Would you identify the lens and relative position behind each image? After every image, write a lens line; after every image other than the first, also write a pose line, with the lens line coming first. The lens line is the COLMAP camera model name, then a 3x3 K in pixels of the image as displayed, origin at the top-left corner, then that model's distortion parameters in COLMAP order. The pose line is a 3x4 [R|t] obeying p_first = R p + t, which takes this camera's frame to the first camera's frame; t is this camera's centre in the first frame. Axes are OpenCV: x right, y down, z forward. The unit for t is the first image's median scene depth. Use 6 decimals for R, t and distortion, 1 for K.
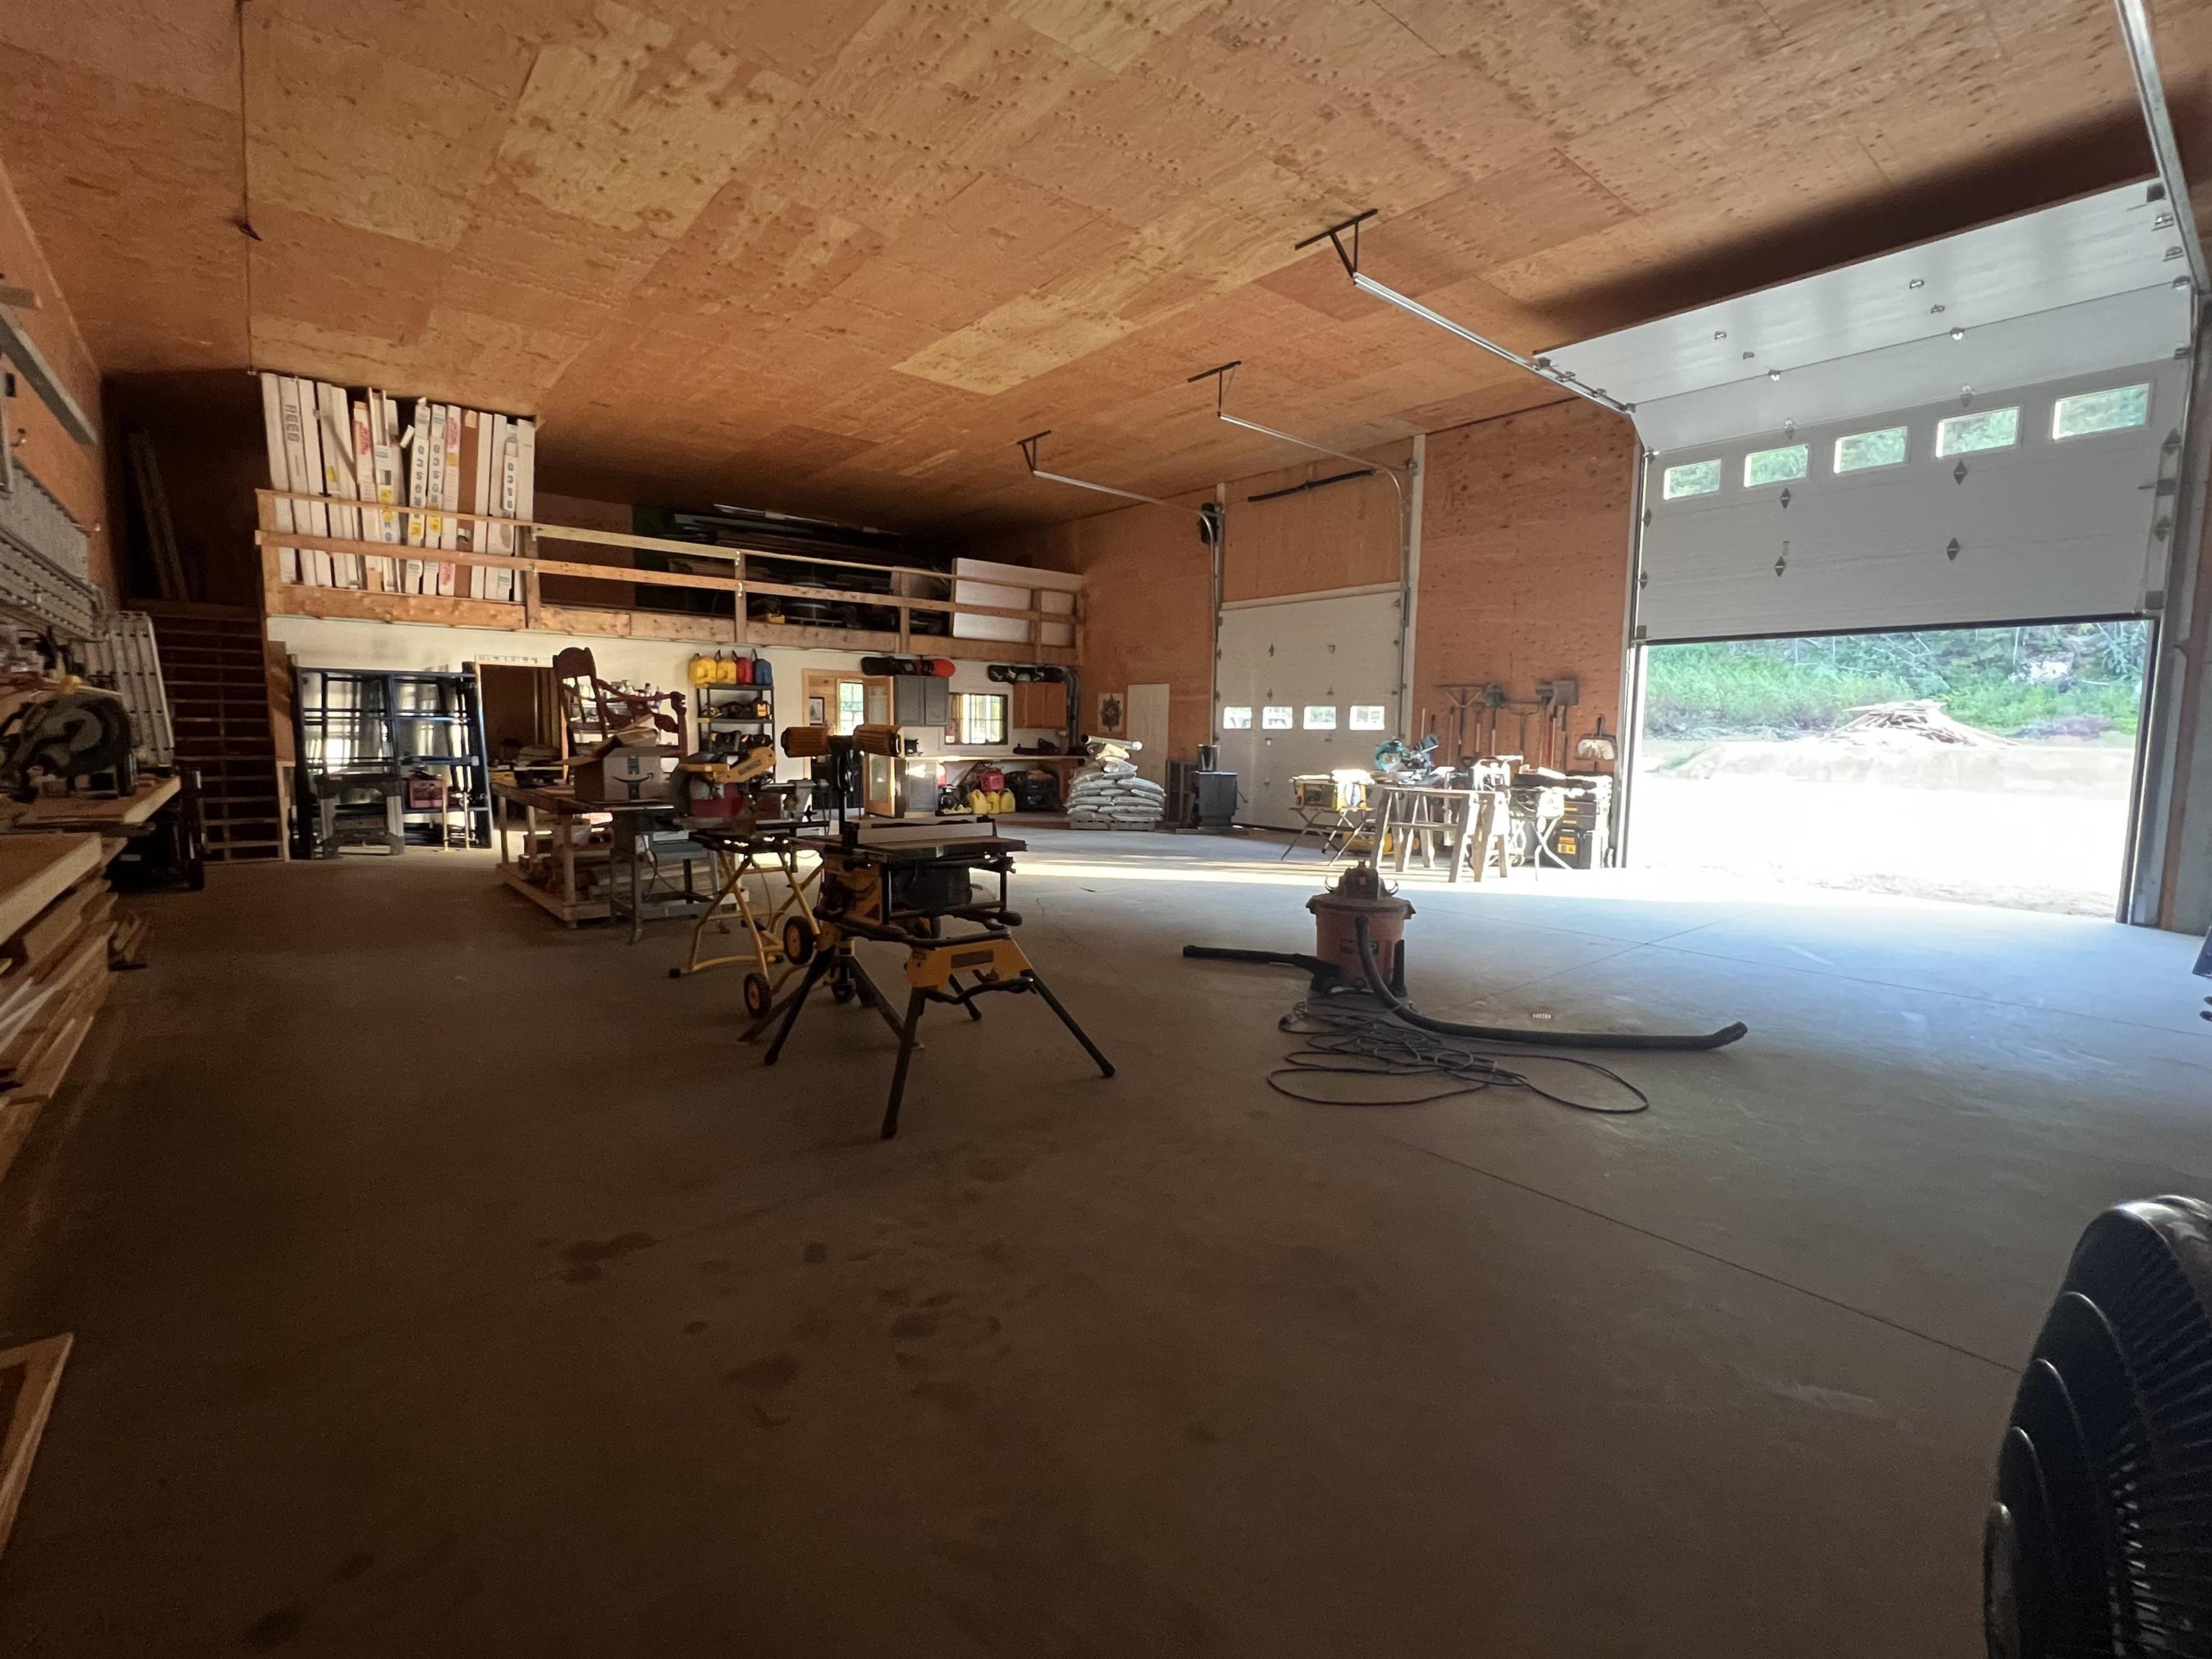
lens RADIAL K [[989.6, 0, 1096.7], [0, 989.6, 838.9], [0, 0, 1]] dist [0.000061, -0.000028]
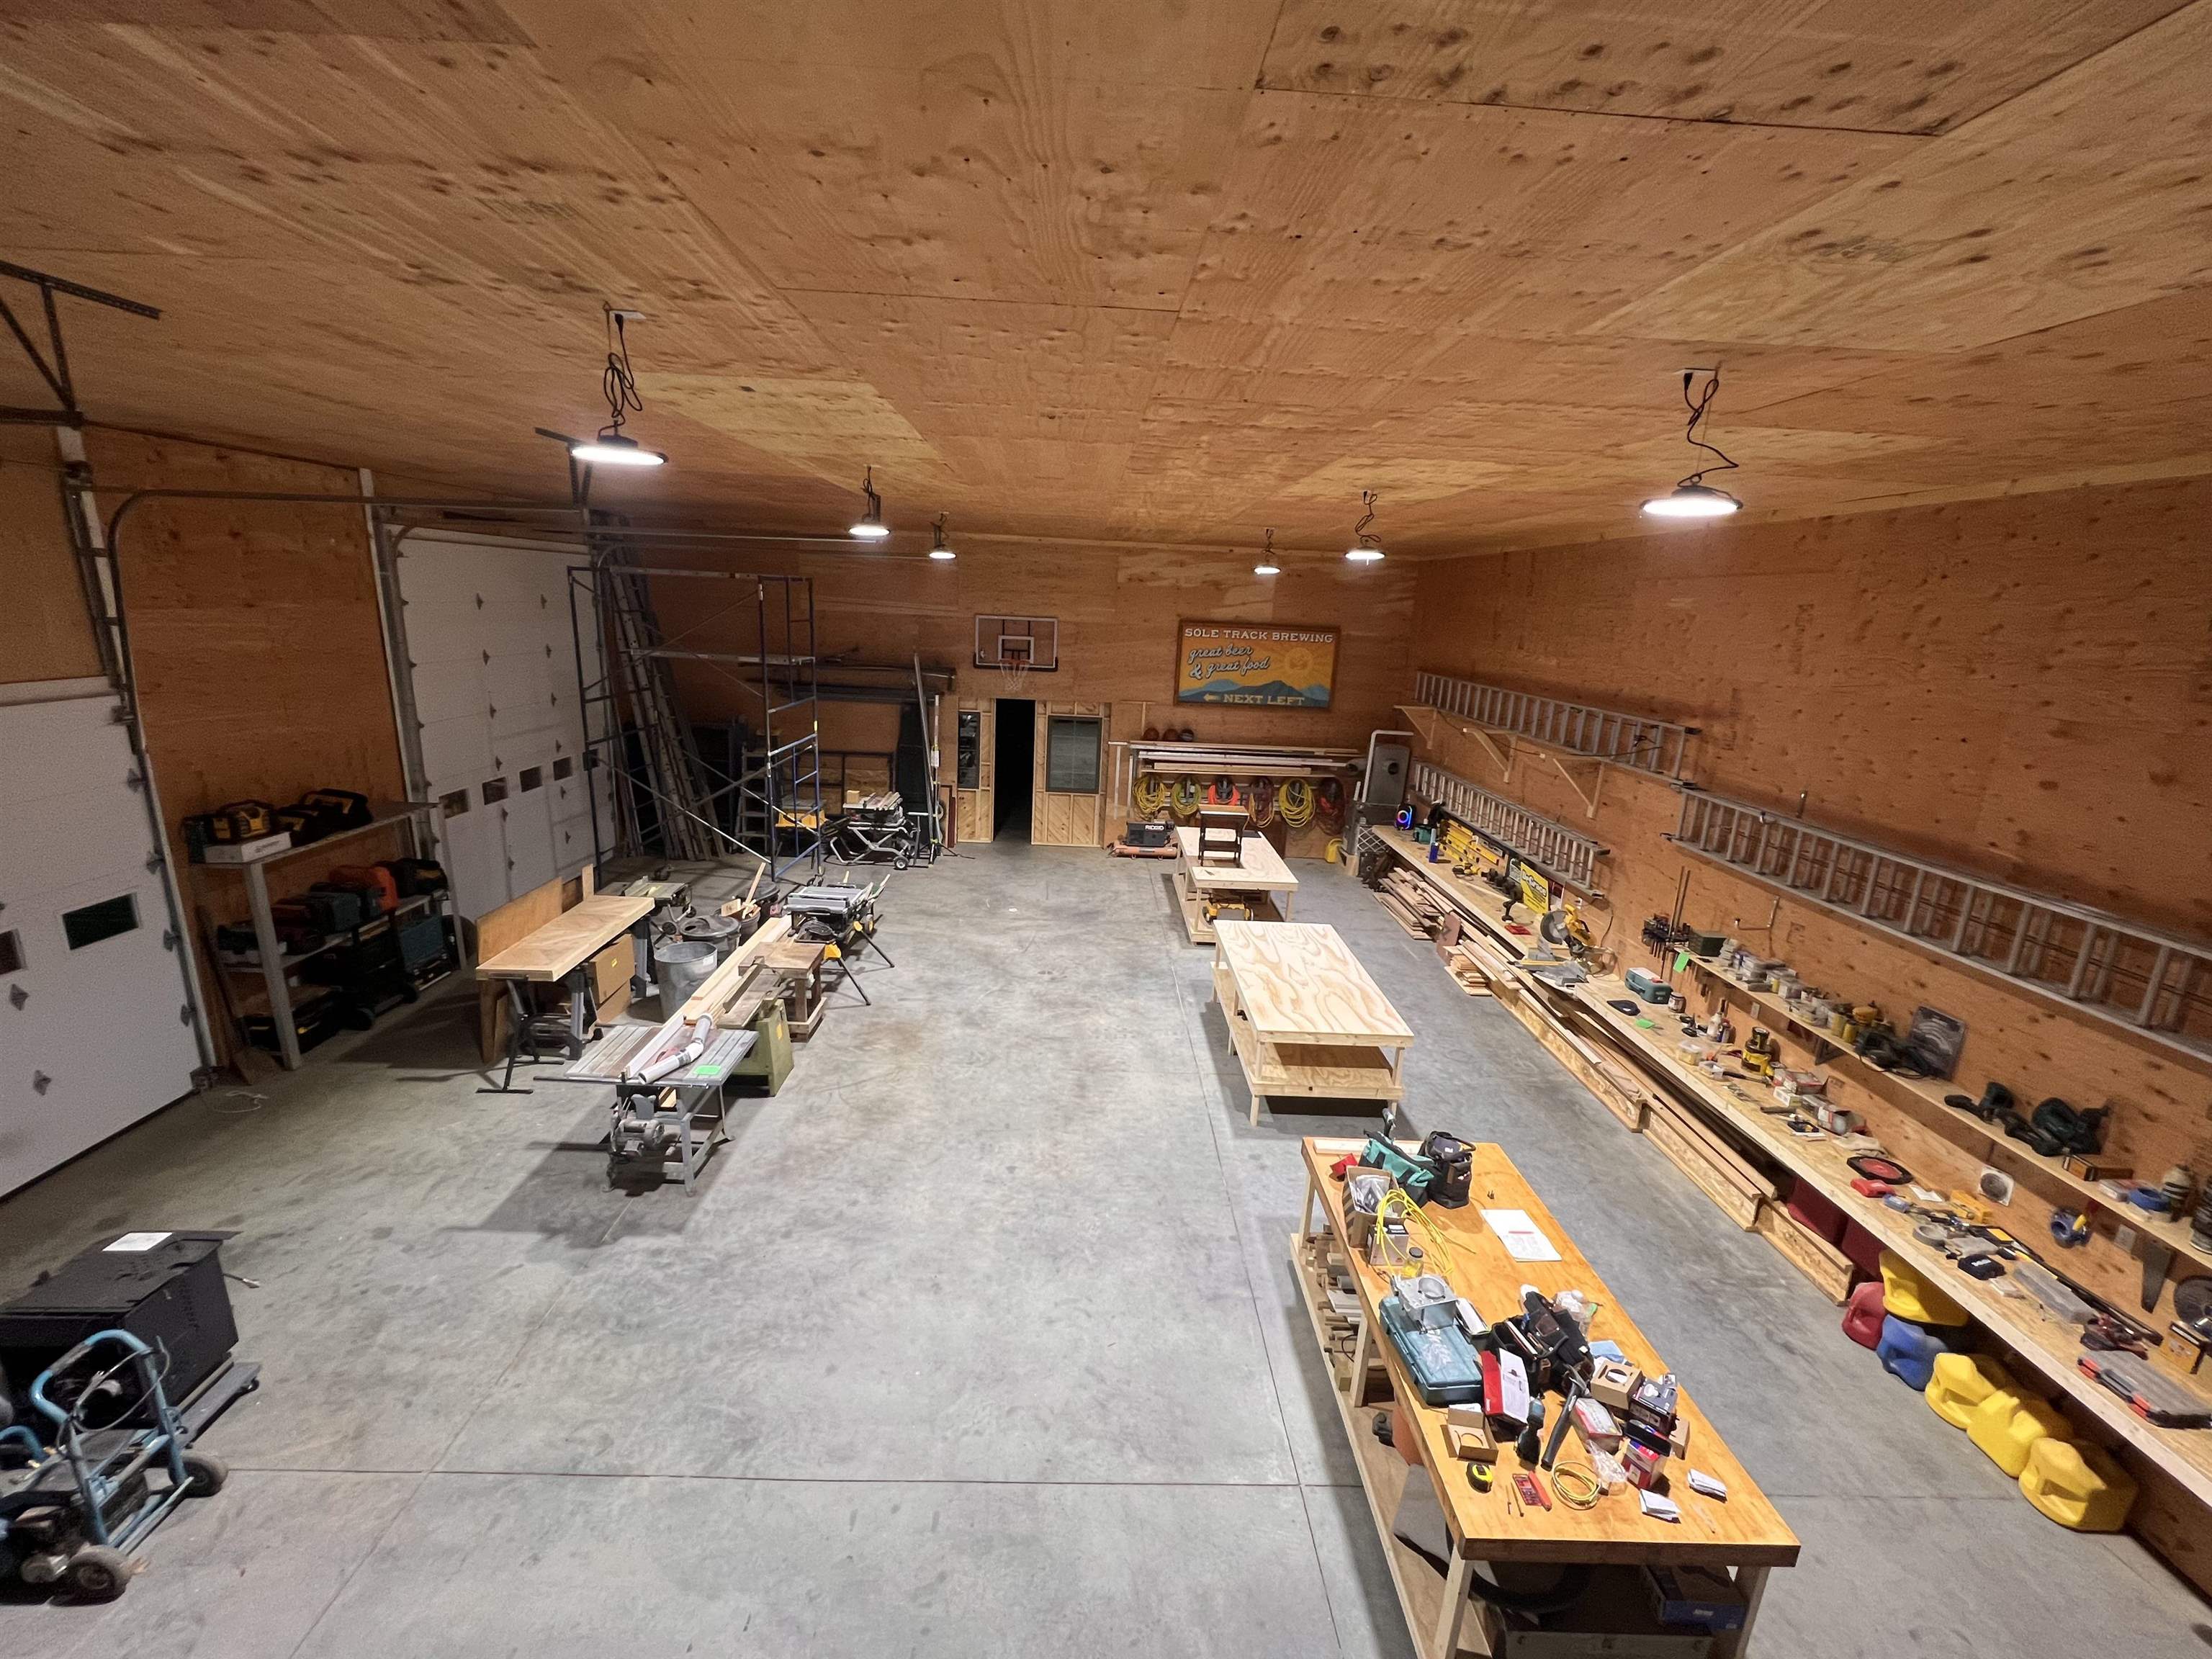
lens RADIAL K [[896.3, 0, 1107.8], [0, 896.3, 829.1], [0, 0, 1]] dist [0.001849, 0.000324]
pose [[-0.783057, -0.193911, 0.590948, -0.717657], [0.014024, 0.944408, 0.328477, -0.529861], [-0.621791, 0.265504, -0.736806, 1.638505]]
